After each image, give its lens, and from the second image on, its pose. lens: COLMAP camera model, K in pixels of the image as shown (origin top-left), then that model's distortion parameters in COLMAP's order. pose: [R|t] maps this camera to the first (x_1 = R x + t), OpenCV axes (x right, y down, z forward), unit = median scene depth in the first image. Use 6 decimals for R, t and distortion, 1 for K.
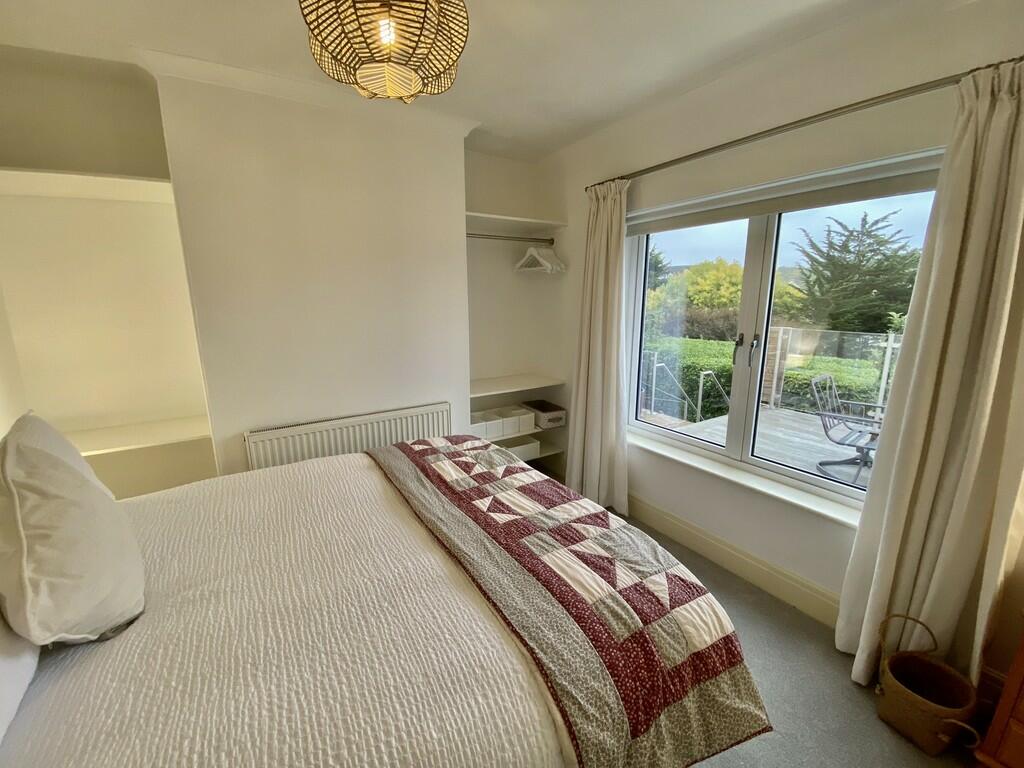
lens RADIAL K [[413.2, 0, 513.6], [0, 413.2, 377.0], [0, 0, 1]] dist [0.004271, -0.000741]
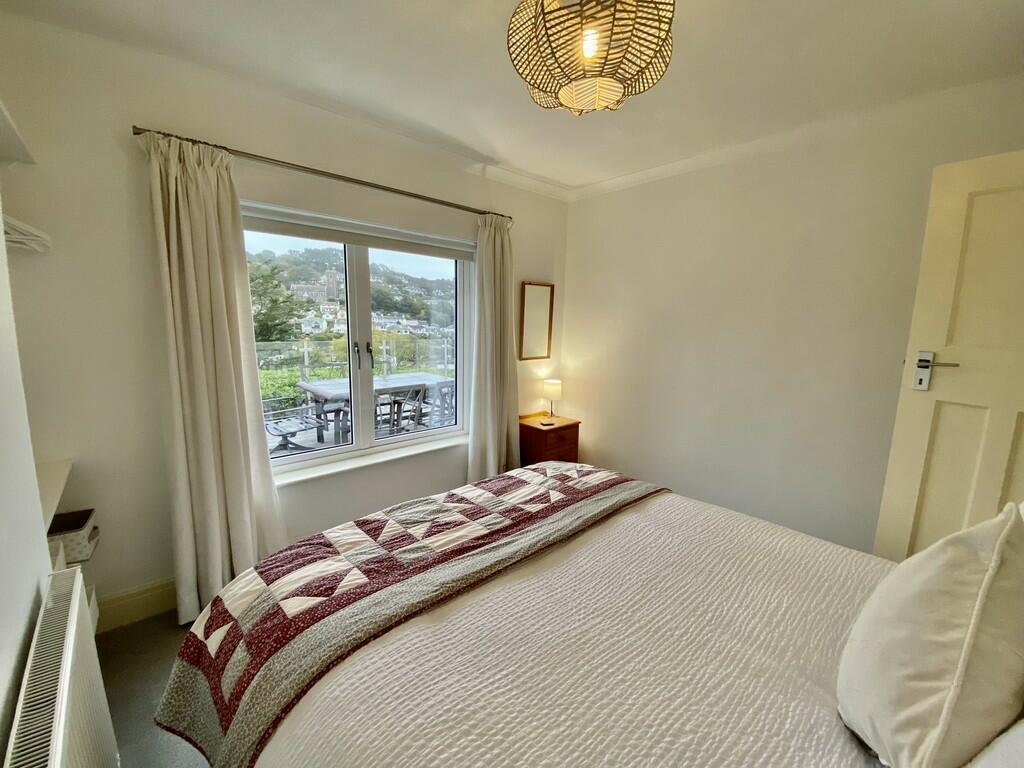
lens RADIAL K [[413.2, 0, 512.8], [0, 413.2, 384.8], [0, 0, 1]] dist [0.004271, -0.000741]
pose [[-0.158161, -0.158722, 0.974573, -0.944618], [0.174128, 0.967044, 0.185755, -0.179370], [-0.971939, 0.199079, -0.125310, 1.024282]]
